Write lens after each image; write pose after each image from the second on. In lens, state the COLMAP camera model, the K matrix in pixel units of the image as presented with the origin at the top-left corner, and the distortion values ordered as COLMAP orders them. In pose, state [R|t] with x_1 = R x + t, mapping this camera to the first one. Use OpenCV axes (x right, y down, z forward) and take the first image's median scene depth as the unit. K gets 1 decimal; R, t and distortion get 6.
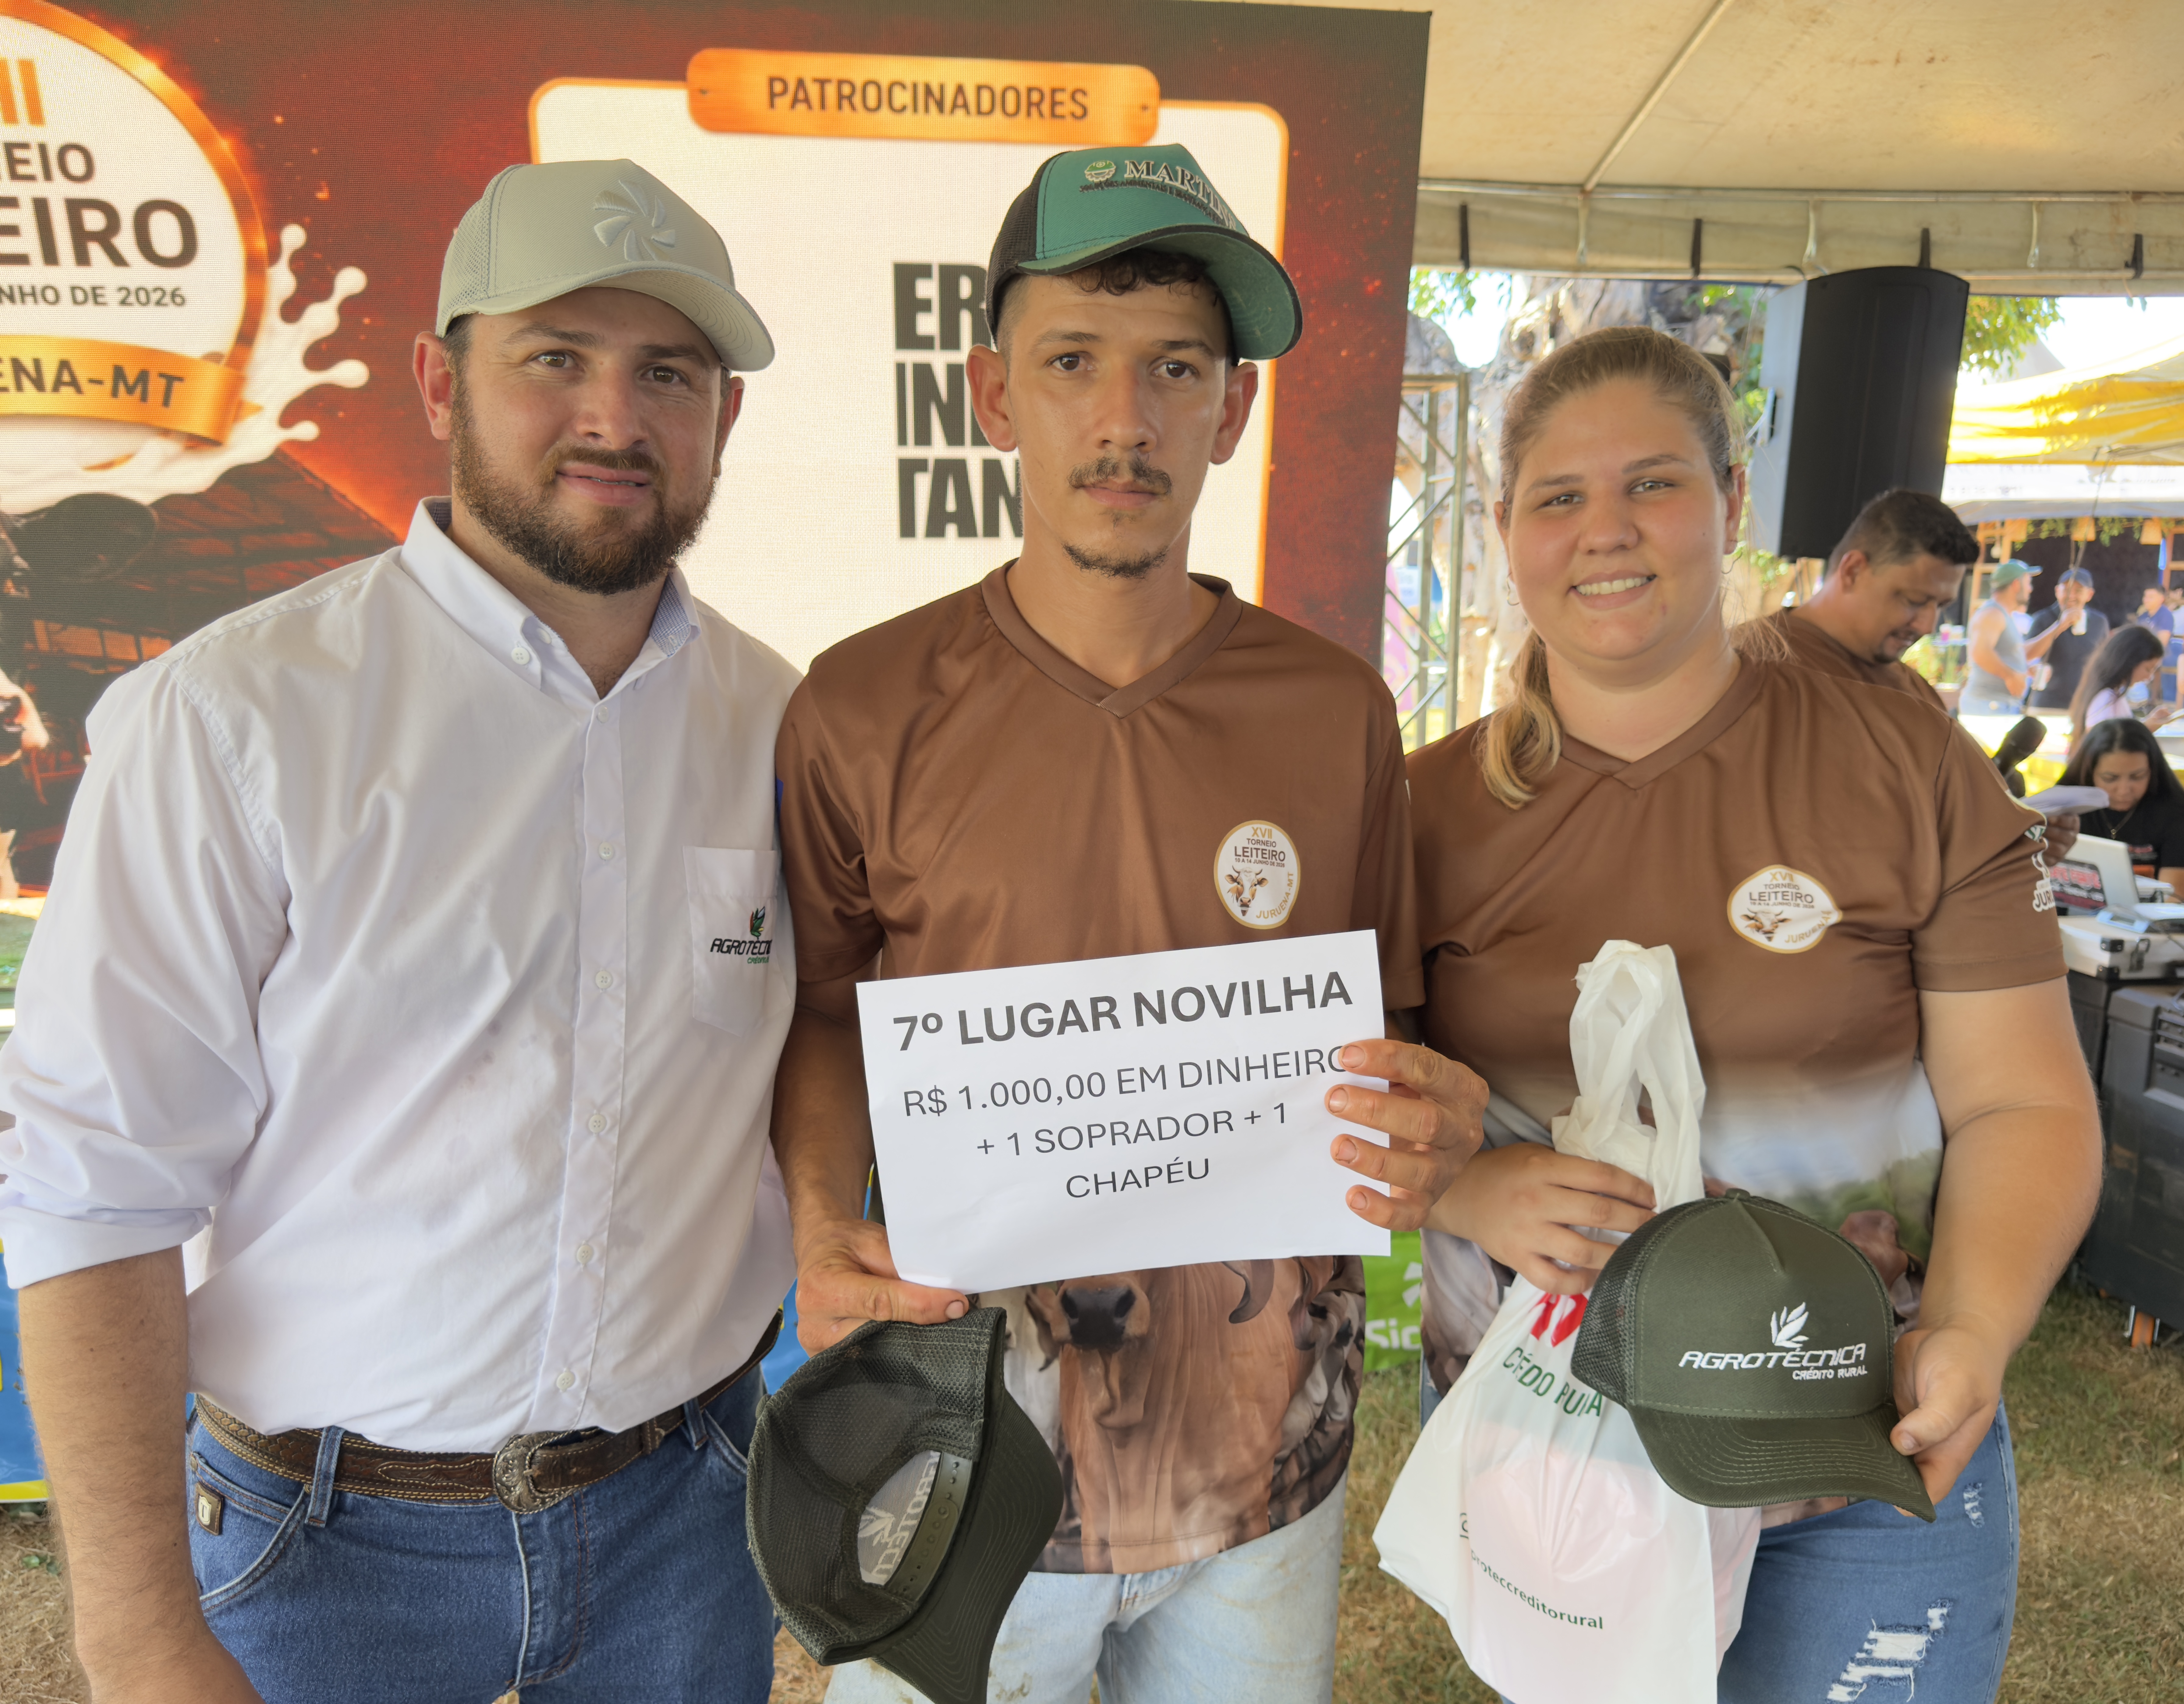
lens RADIAL K [[1693.1, 0, 1081.3], [0, 1693.1, 912.5], [0, 0, 1]] dist [-0.014490, 0.006138]
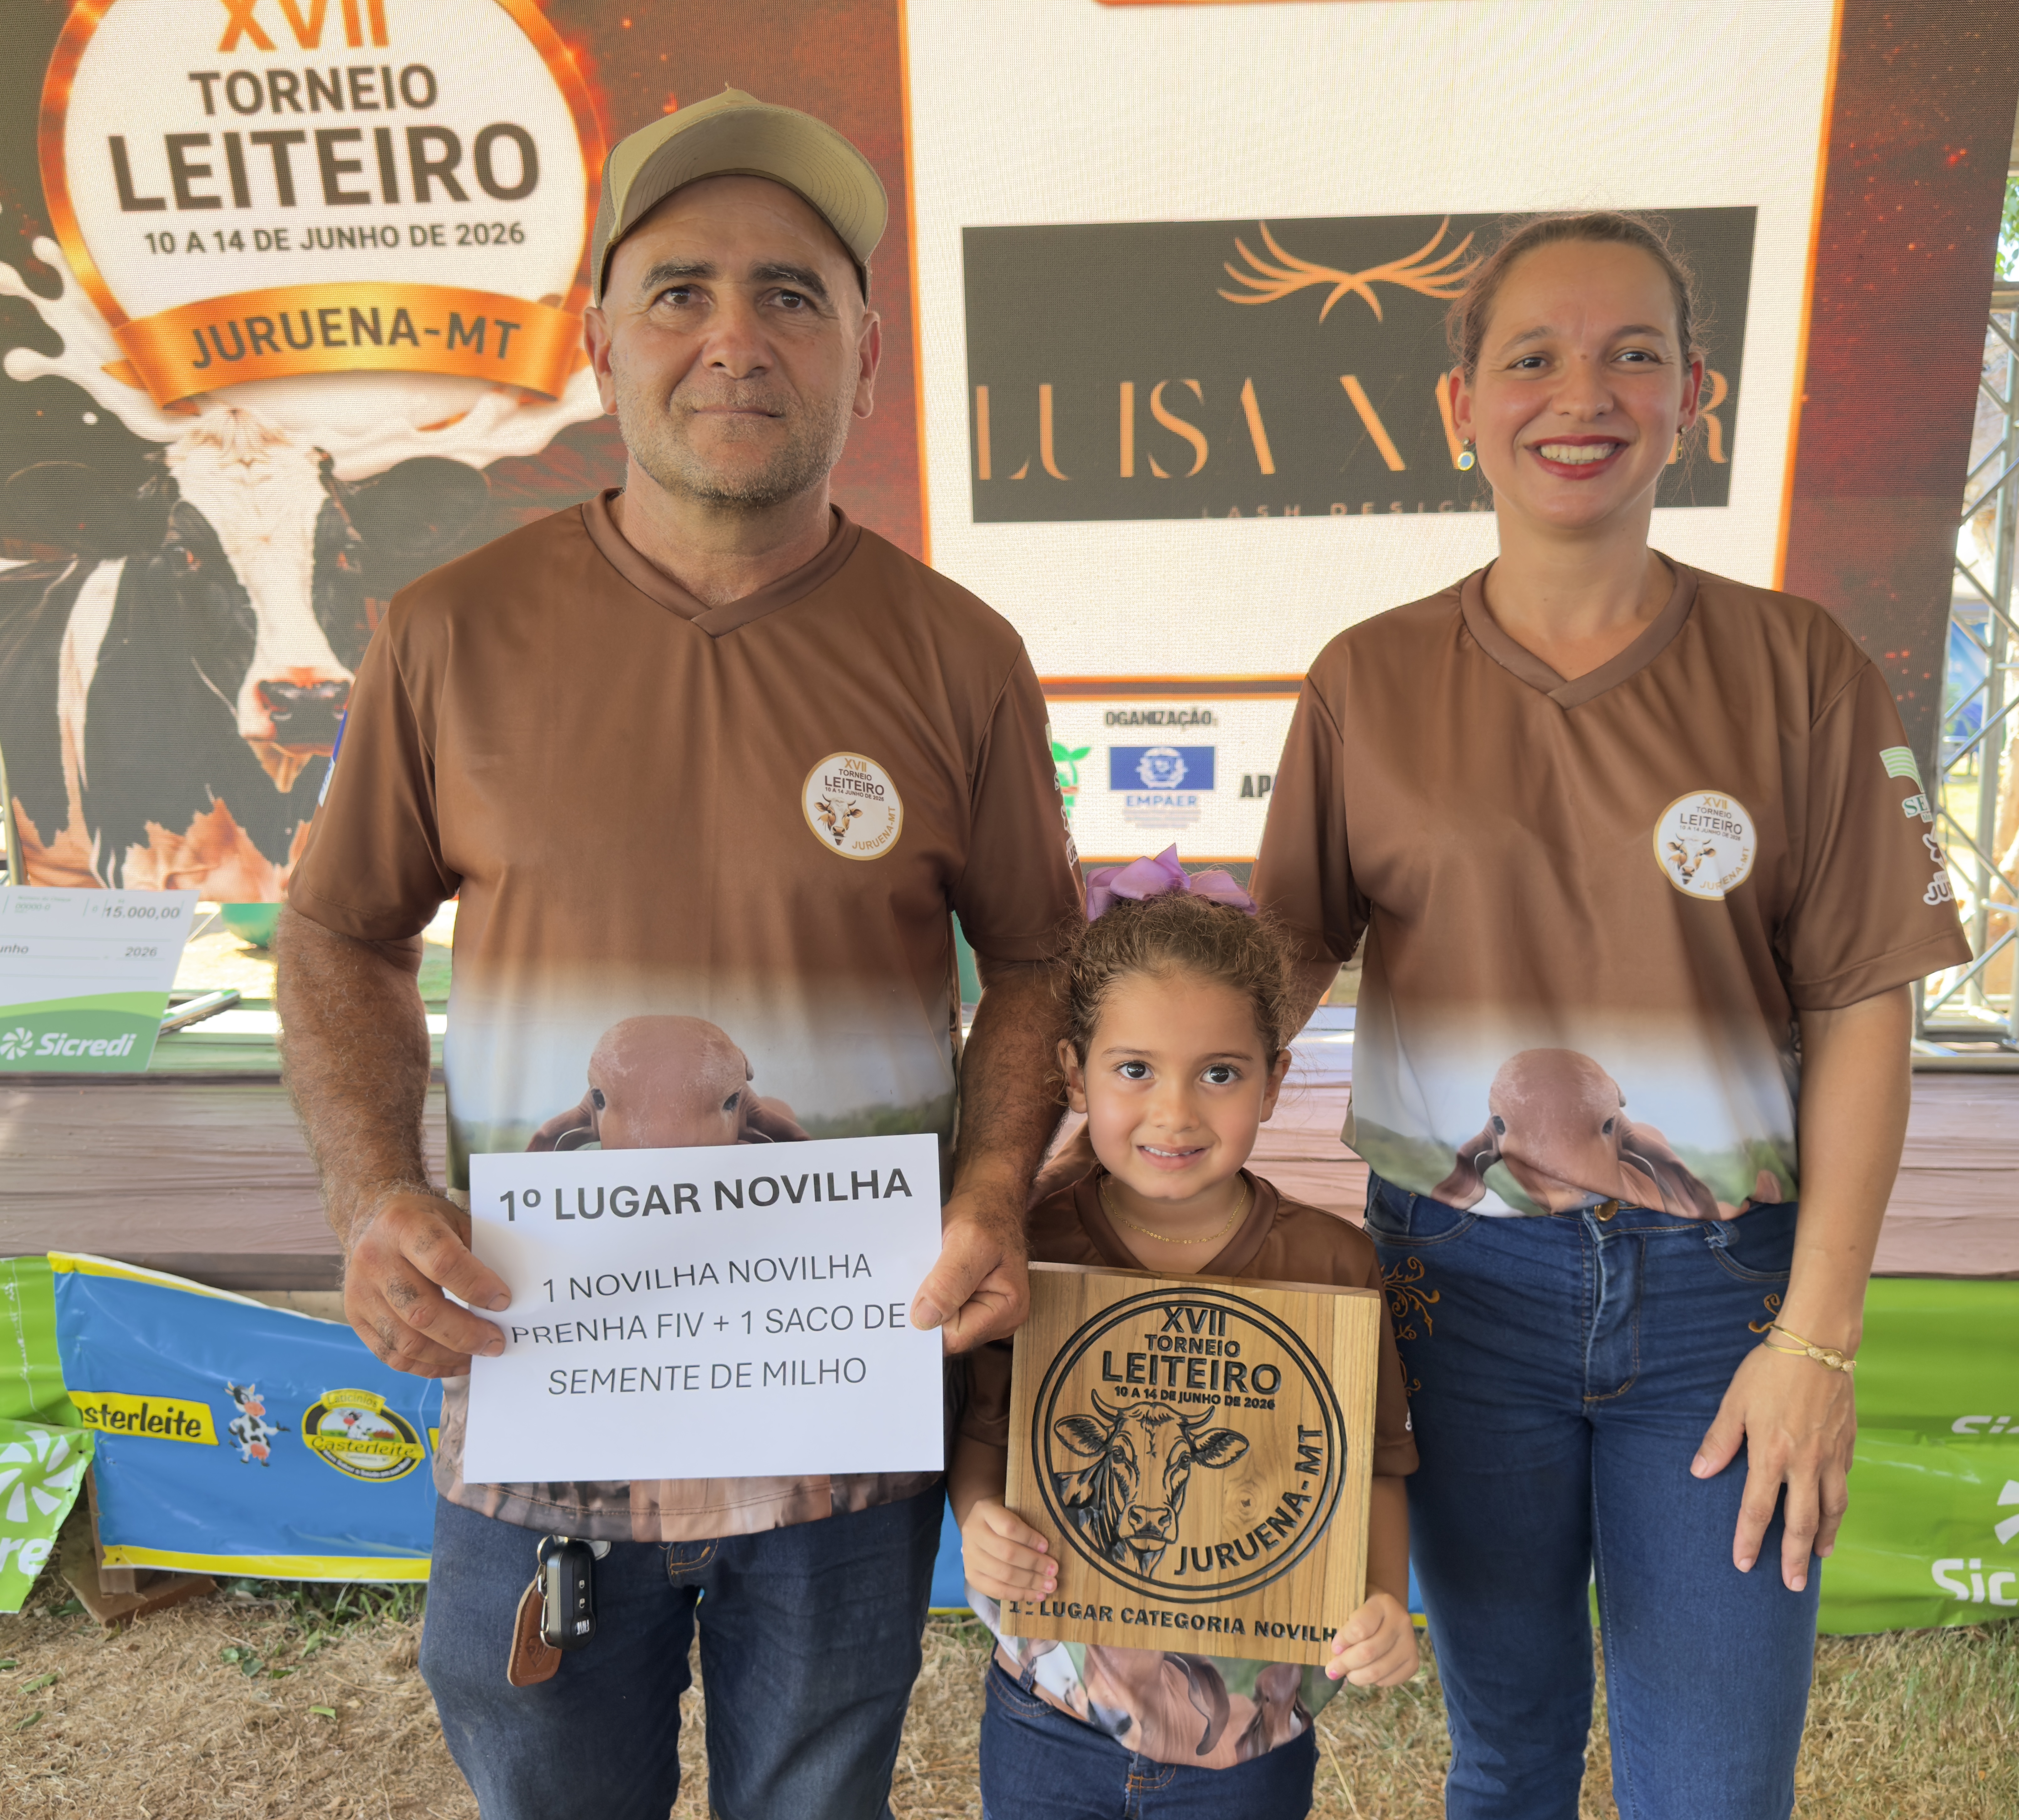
lens RADIAL K [[1740.4, 0, 1055.8], [0, 1740.4, 944.6], [0, 0, 1]] dist [-0.014851, 0.012660]
pose [[0.969323, 0.041867, -0.242197, -0.017734], [-0.048458, 0.998598, -0.021315, 0.018367], [0.240965, 0.032398, 0.969993, 0.179672]]
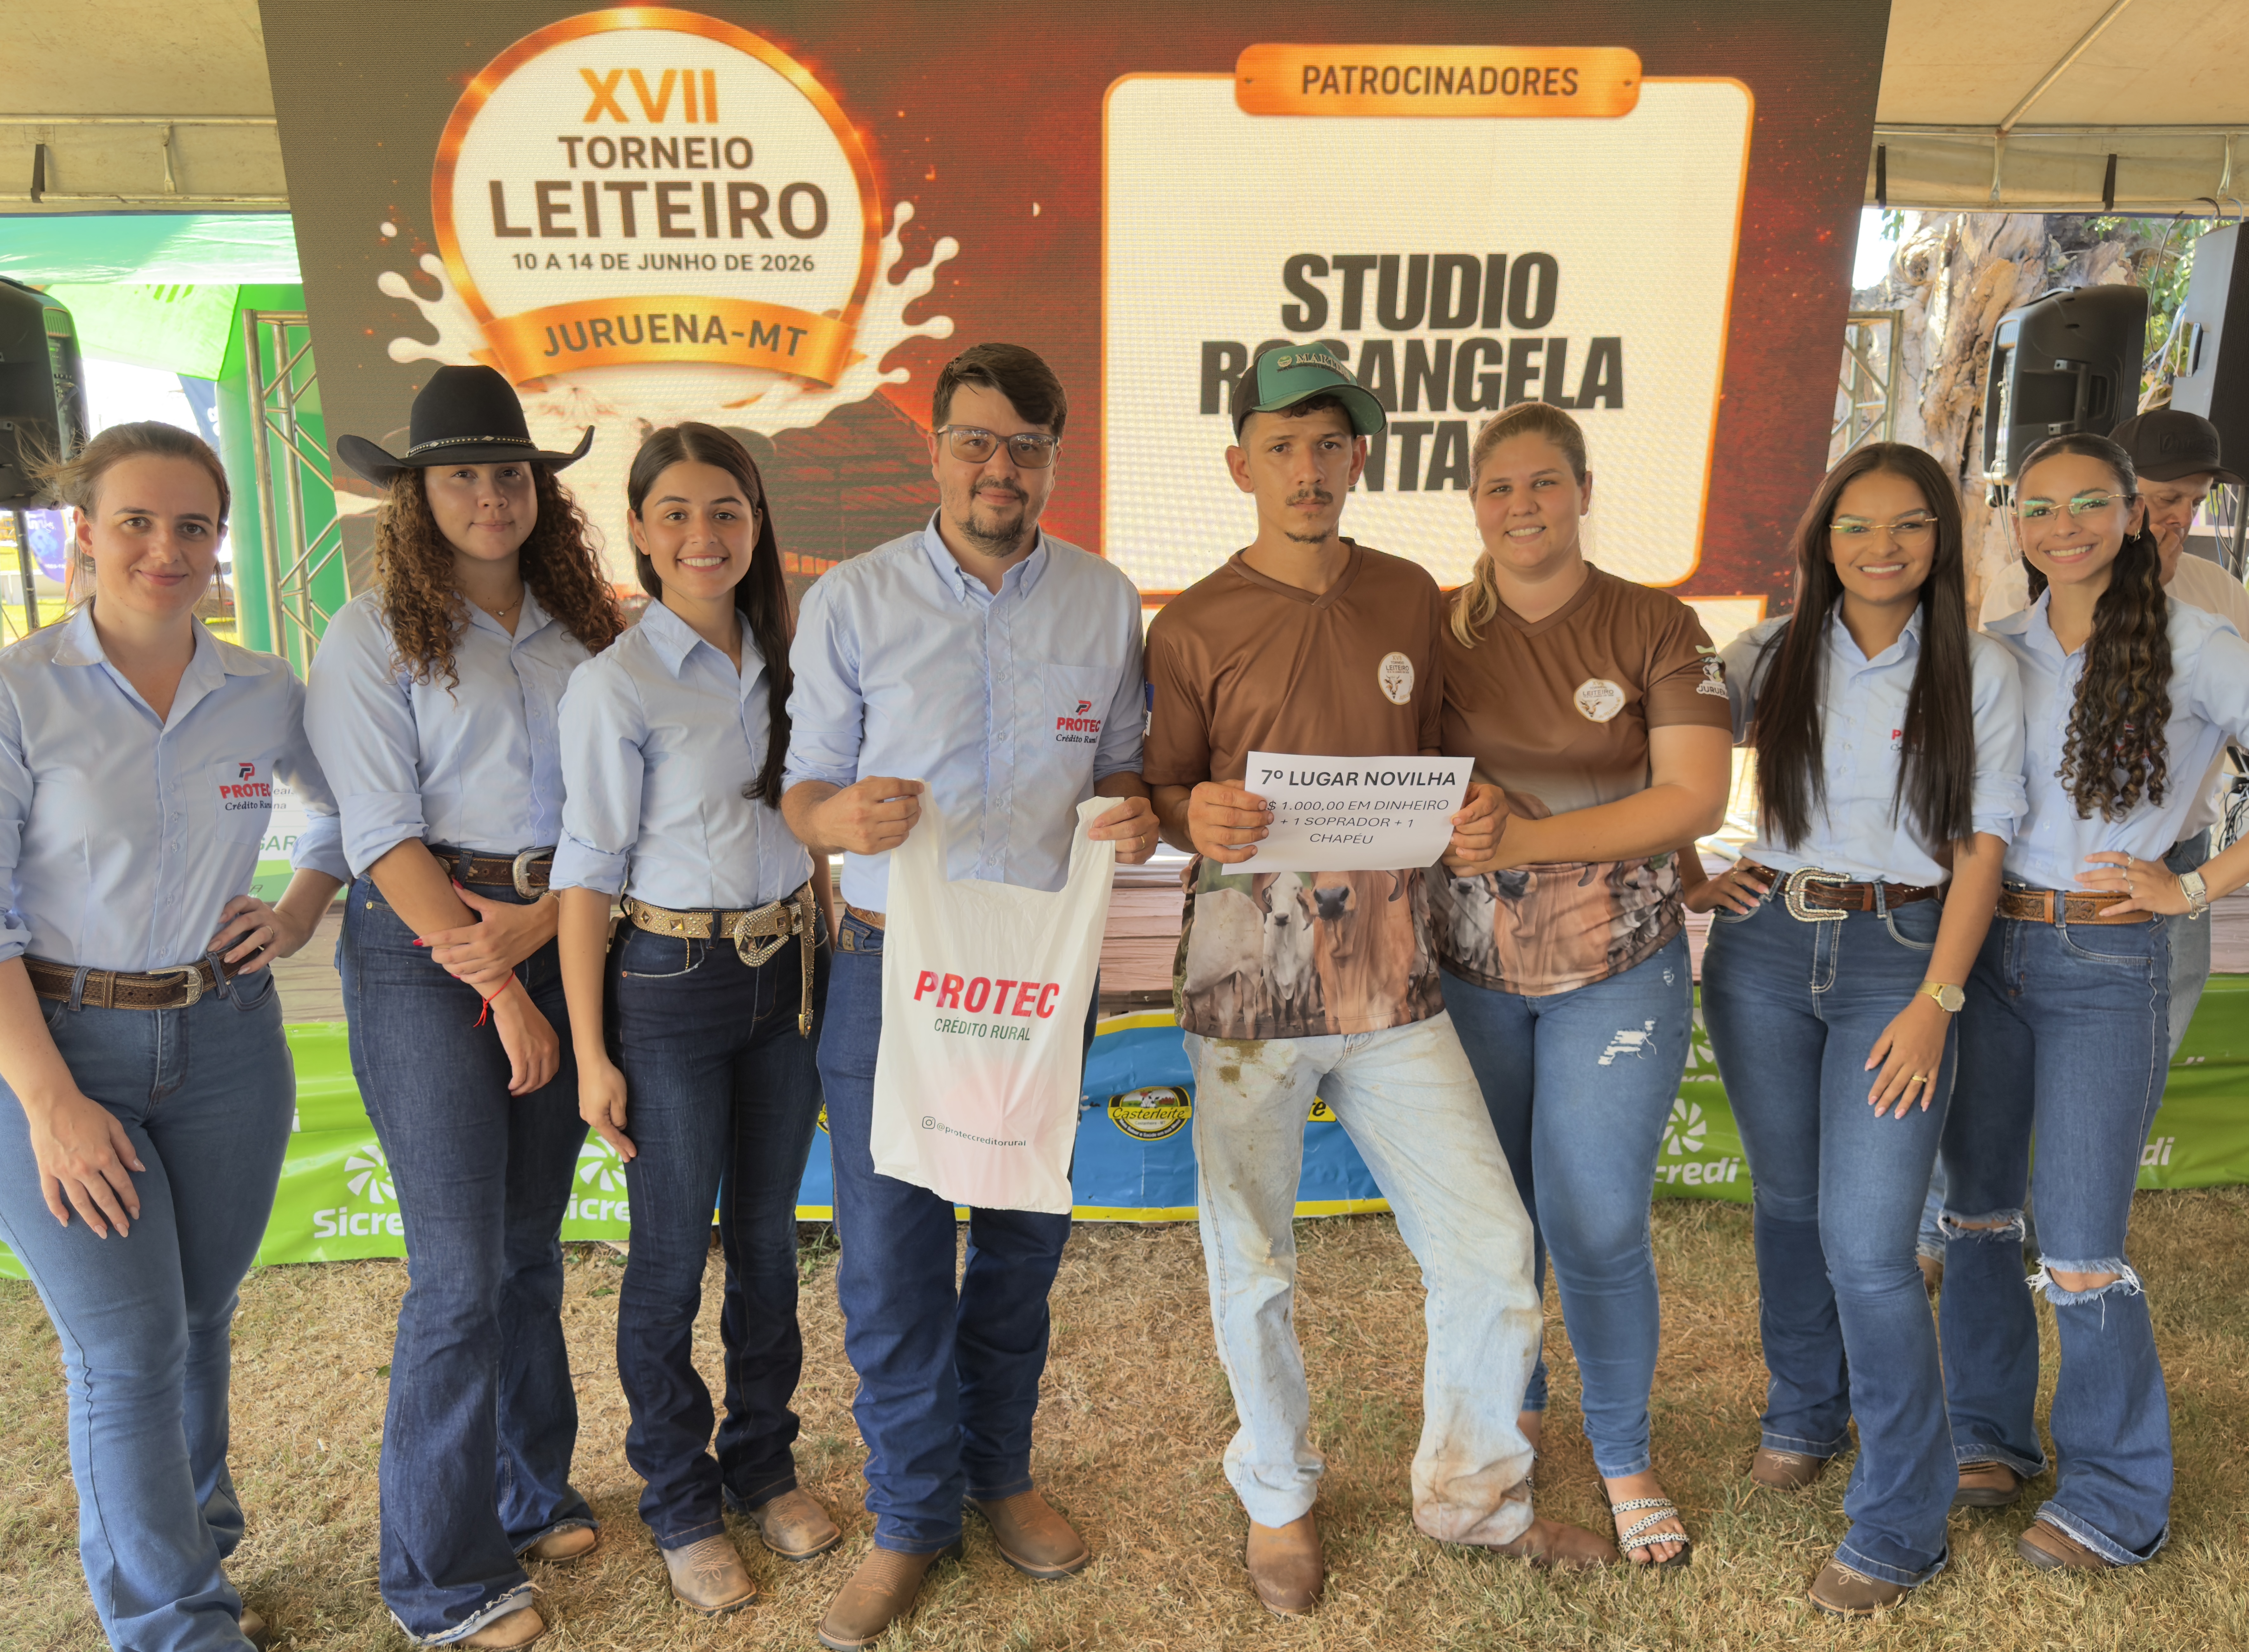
lens RADIAL K [[1721.1, 0, 1121.8], [0, 1721.1, 827.1], [0, 0, 1]] dist [0.034884, -0.052516]
pose [[0.993410, 0.026993, -0.111389, -0.162282], [-0.026603, 0.999634, 0.004983, 0.023274], [0.111482, -0.001987, 0.993764, -0.192202]]
